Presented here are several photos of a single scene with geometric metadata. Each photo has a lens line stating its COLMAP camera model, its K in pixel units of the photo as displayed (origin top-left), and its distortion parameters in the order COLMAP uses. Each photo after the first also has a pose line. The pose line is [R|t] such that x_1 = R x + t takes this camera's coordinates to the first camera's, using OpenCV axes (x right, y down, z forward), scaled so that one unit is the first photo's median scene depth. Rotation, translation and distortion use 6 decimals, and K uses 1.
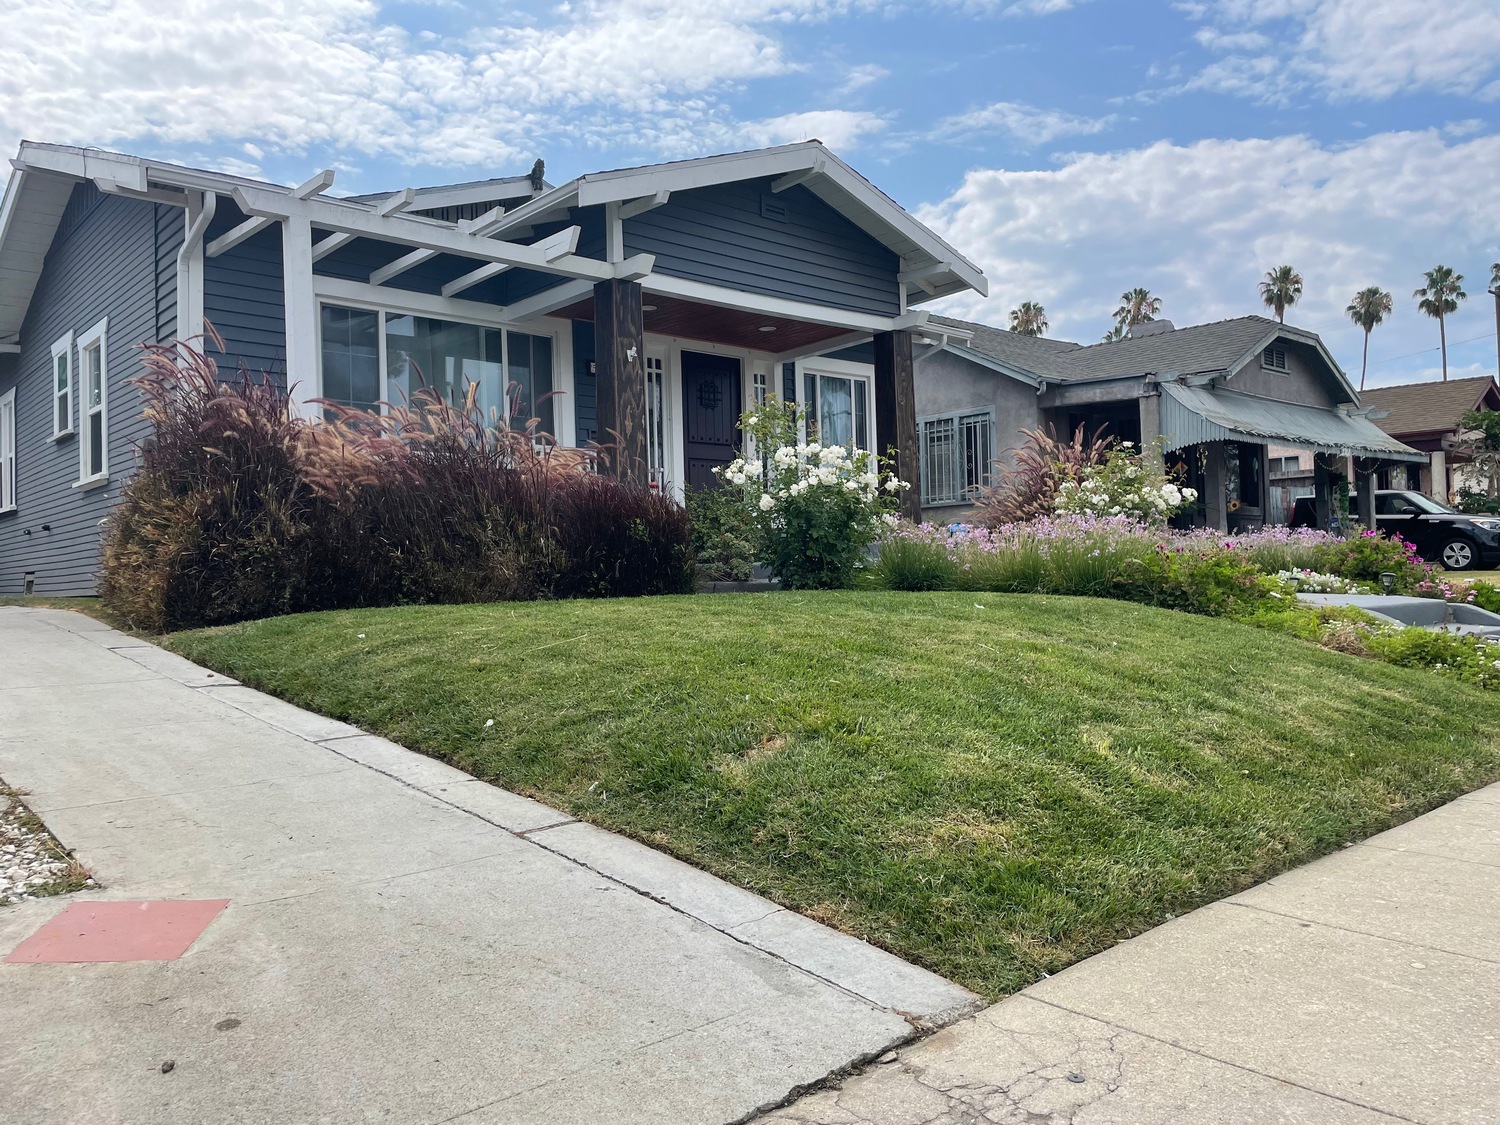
lens RADIAL K [[1127.5, 0, 747.5], [0, 1127.5, 547.3], [0, 0, 1]] dist [0.098727, -0.125462]
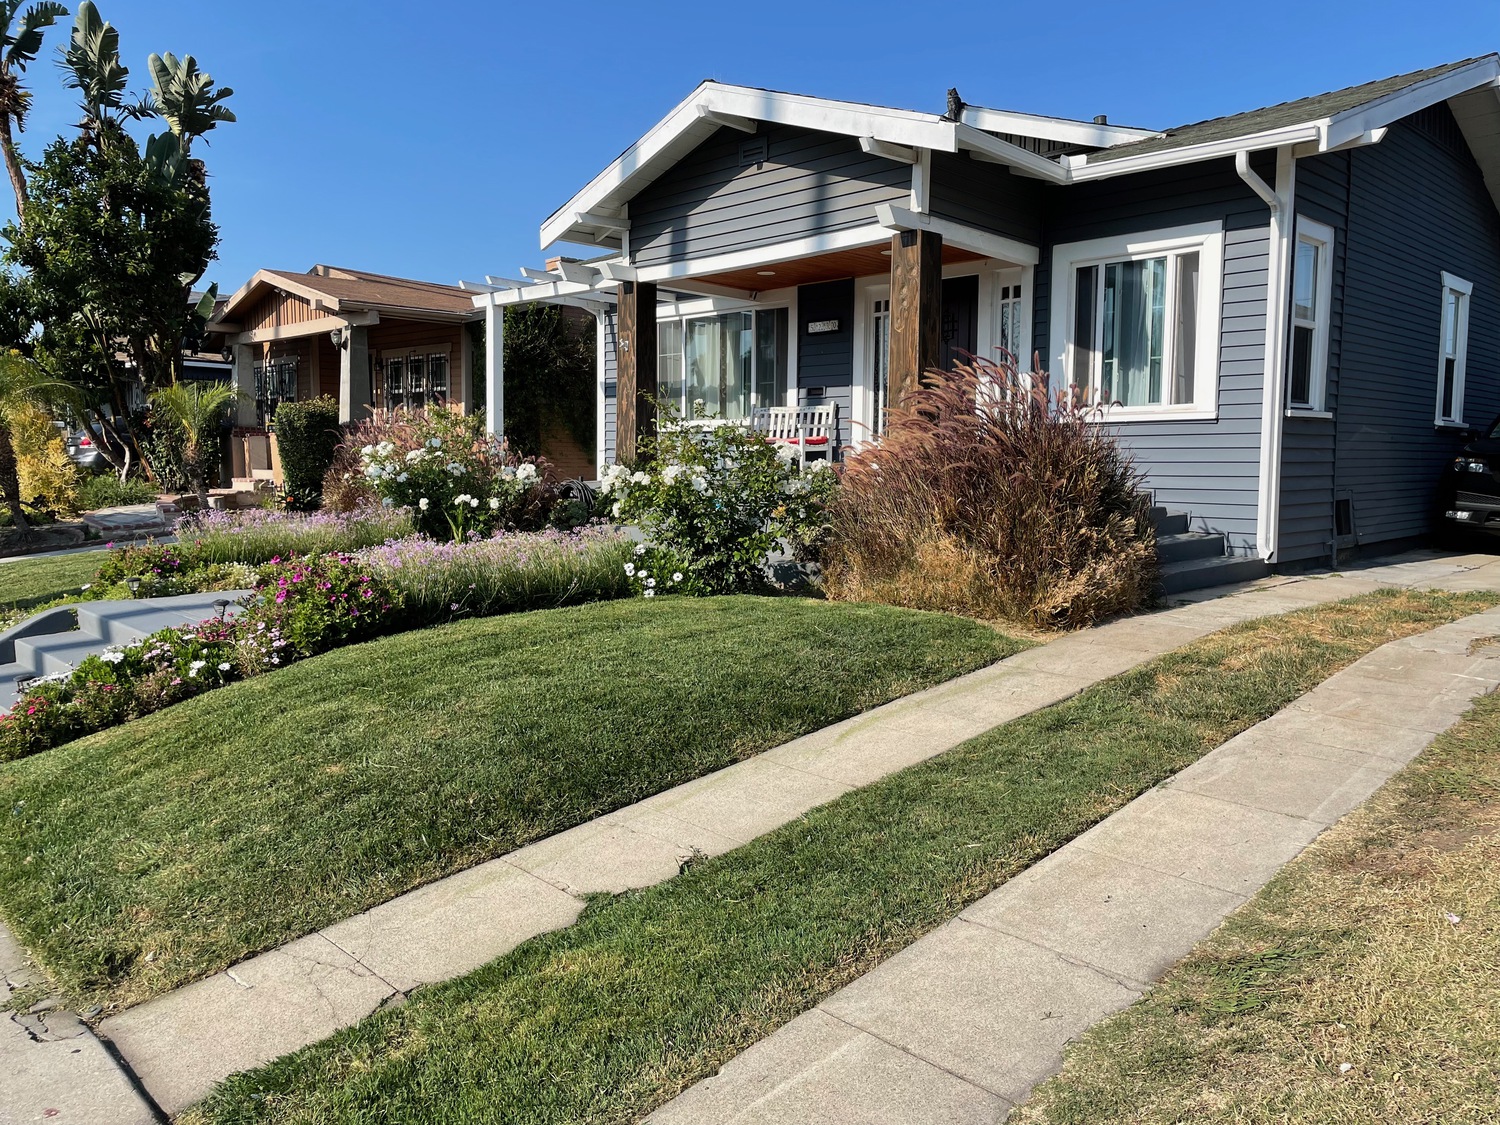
lens RADIAL K [[1127.5, 0, 747.5], [0, 1127.5, 547.3], [0, 0, 1]] dist [0.098727, -0.125462]
pose [[0.064712, 0.095595, -0.993315, 0.882970], [0.017517, 0.995139, 0.096912, -0.054906], [0.997750, -0.023671, 0.062723, 0.824228]]
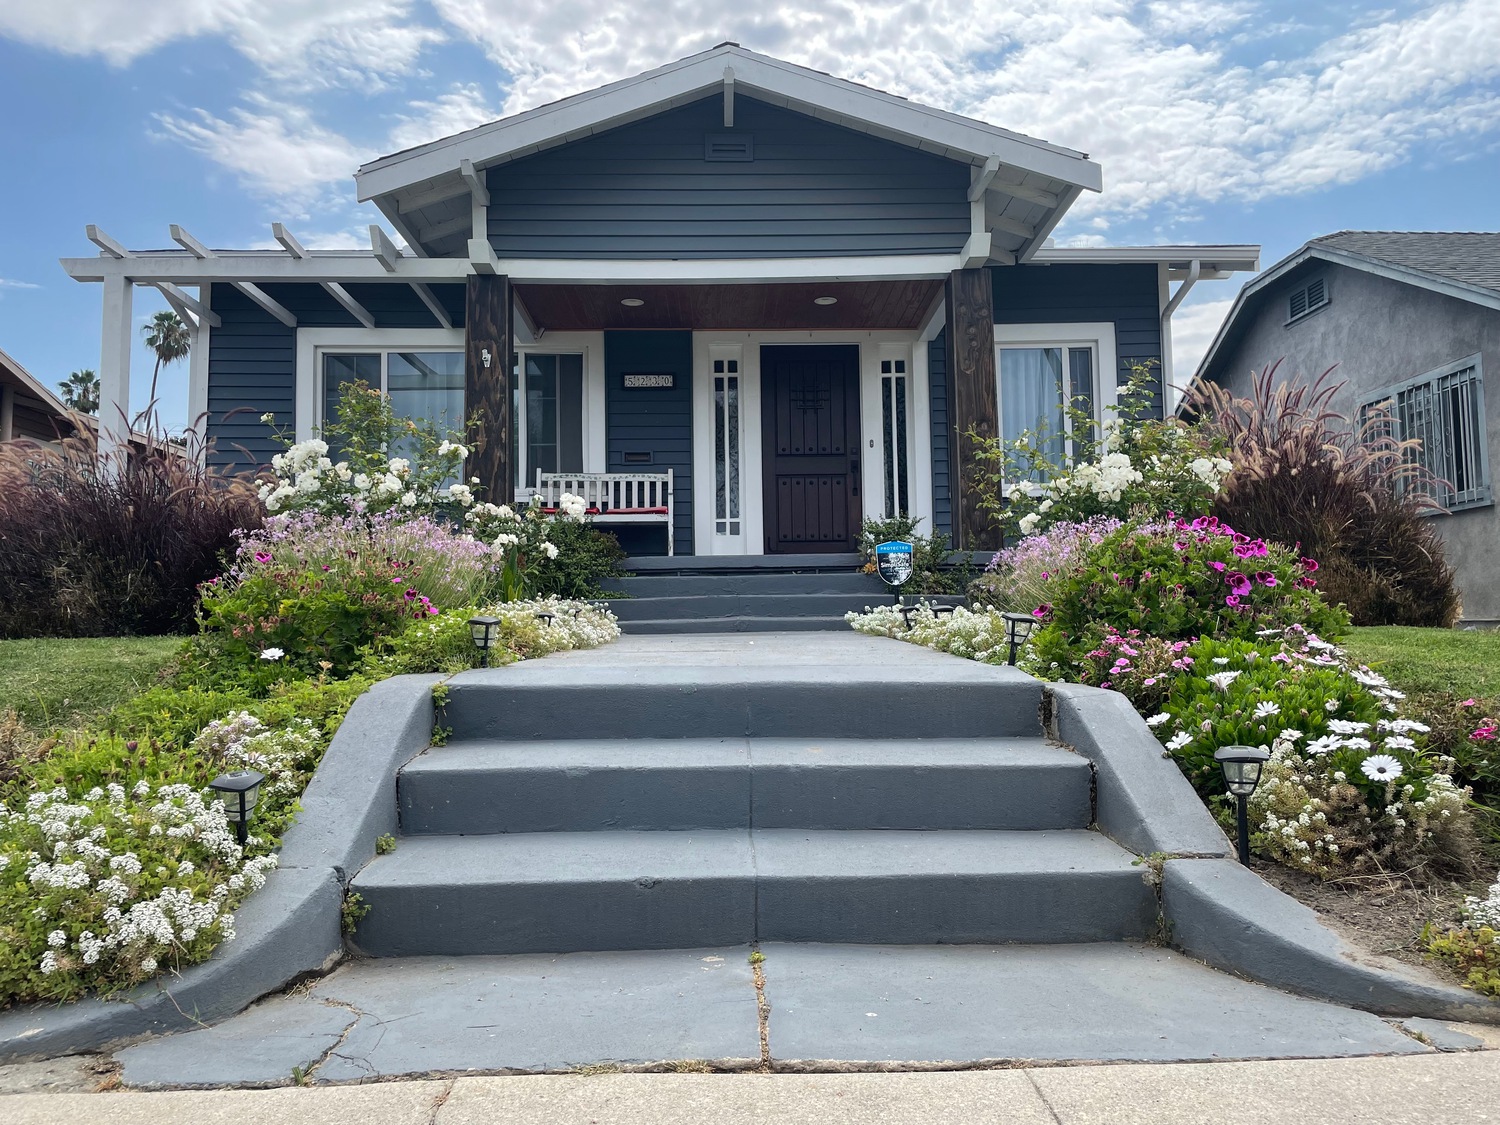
lens RADIAL K [[1127.5, 0, 747.5], [0, 1127.5, 547.3], [0, 0, 1]] dist [0.098727, -0.125462]
pose [[0.771442, -0.044354, -0.634752, 0.460023], [0.015487, 0.998581, -0.050955, 0.015186], [0.636112, 0.029479, 0.771034, 0.366447]]
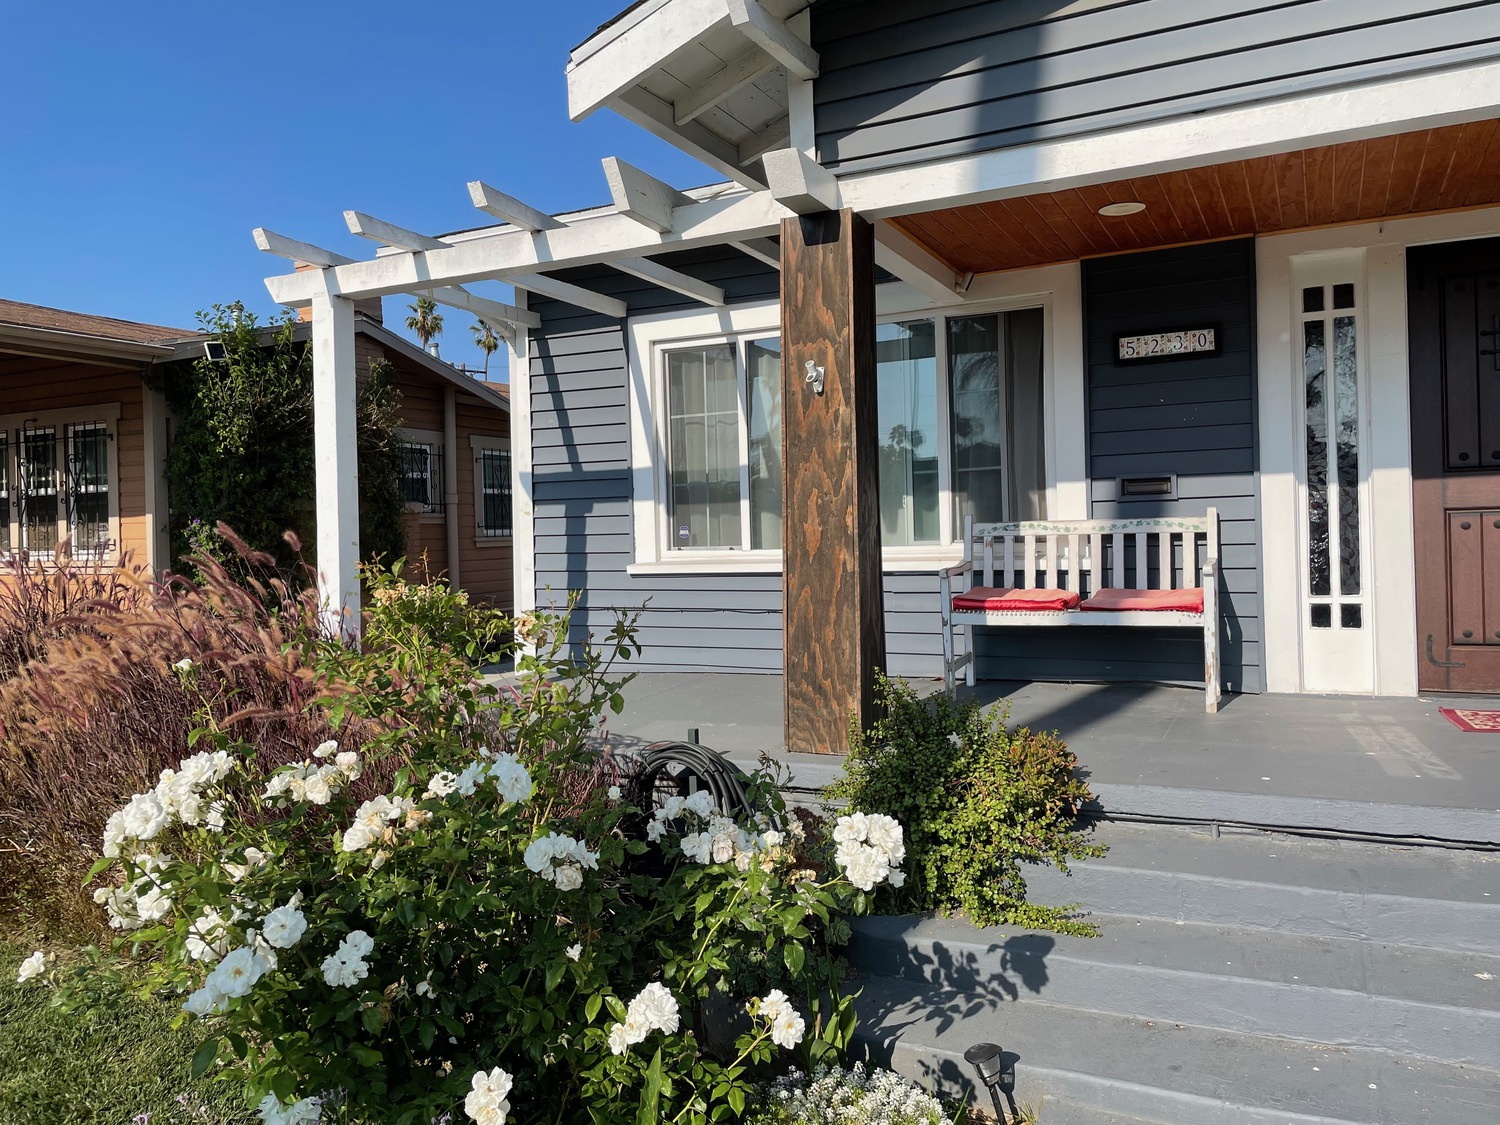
lens RADIAL K [[1127.5, 0, 747.5], [0, 1127.5, 547.3], [0, 0, 1]] dist [0.098727, -0.125462]
pose [[0.379975, 0.016237, -0.924854, 0.240489], [0.045683, 0.998296, 0.036295, -0.093728], [0.923868, -0.056041, 0.378586, 0.626654]]
